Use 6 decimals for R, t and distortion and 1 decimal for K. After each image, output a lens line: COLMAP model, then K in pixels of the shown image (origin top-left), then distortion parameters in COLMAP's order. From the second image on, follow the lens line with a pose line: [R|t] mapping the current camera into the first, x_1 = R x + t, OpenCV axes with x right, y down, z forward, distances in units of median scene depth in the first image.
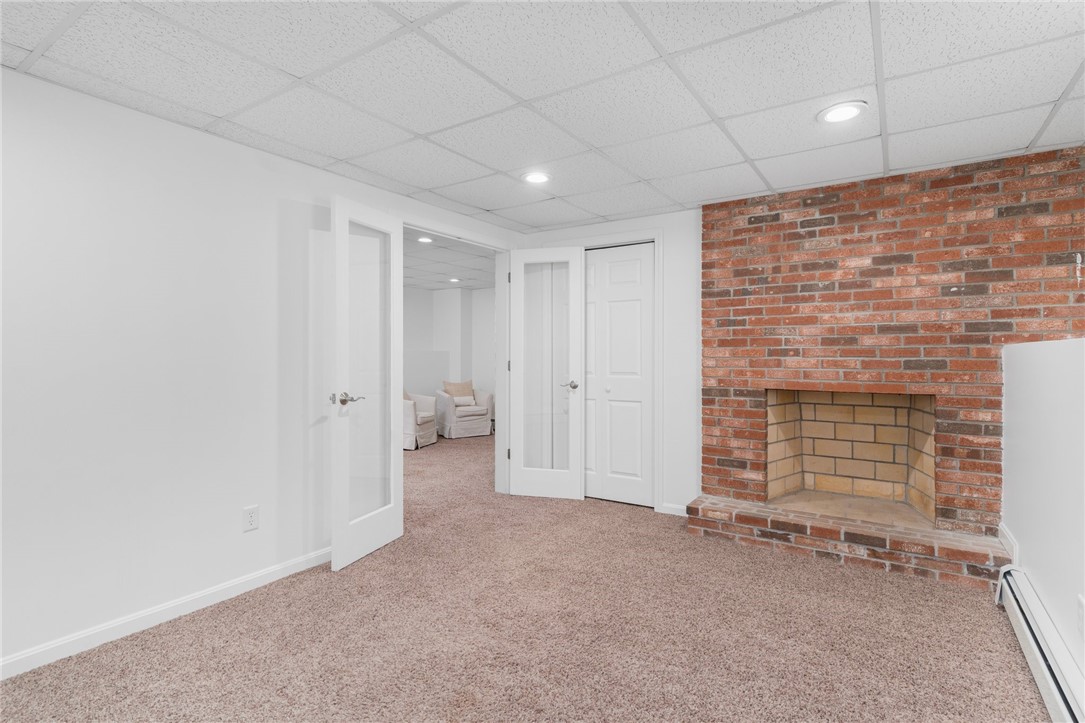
lens RADIAL K [[530.9, 0, 566.7], [0, 530.9, 355.0], [0, 0, 1]] dist [0.001757, -0.000060]
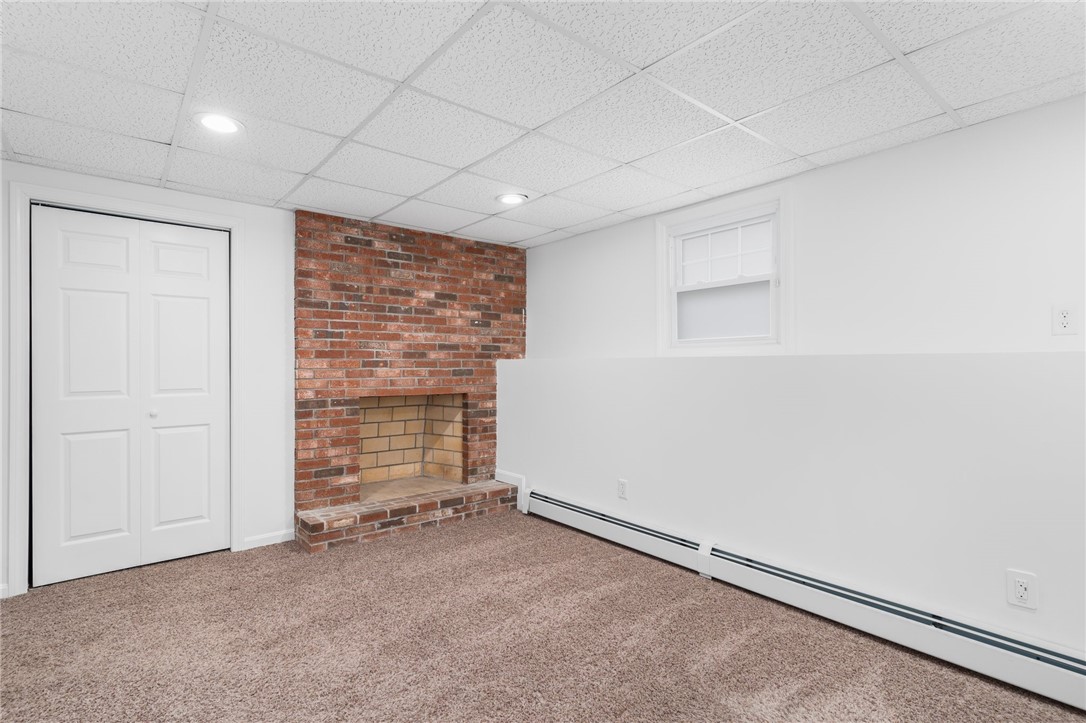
lens RADIAL K [[531.4, 0, 518.6], [0, 531.4, 365.1], [0, 0, 1]] dist [0.001757, -0.000060]
pose [[0.317012, 0.000062, 0.948421, -0.588204], [0.002968, 0.999995, -0.001058, 0.000091], [-0.948417, 0.003150, 0.317010, 0.359863]]
